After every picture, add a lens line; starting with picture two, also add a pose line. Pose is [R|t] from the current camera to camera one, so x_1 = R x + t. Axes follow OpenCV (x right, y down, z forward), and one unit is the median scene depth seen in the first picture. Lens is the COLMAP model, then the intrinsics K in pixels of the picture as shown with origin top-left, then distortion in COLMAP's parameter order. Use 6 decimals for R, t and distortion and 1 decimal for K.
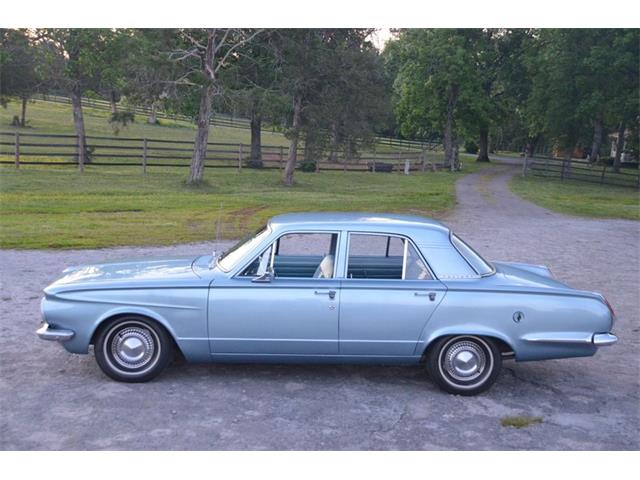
lens RADIAL K [[882.2, 0, 332.3], [0, 882.2, 257.5], [0, 0, 1]] dist [0.206811, 0.000000]
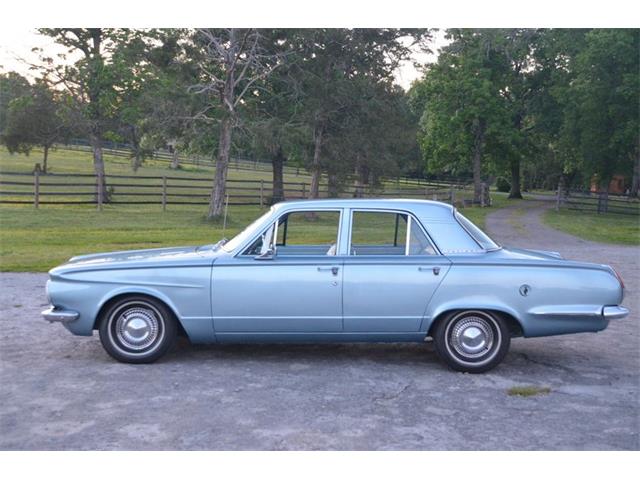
lens RADIAL K [[921.7, 0, 328.7], [0, 921.7, 256.0], [0, 0, 1]] dist [0.233280, 0.000000]
pose [[0.999053, -0.020789, -0.038231, 0.032098], [0.018309, 0.997774, -0.064118, 0.090014], [0.039479, 0.063357, 0.997210, -0.036119]]
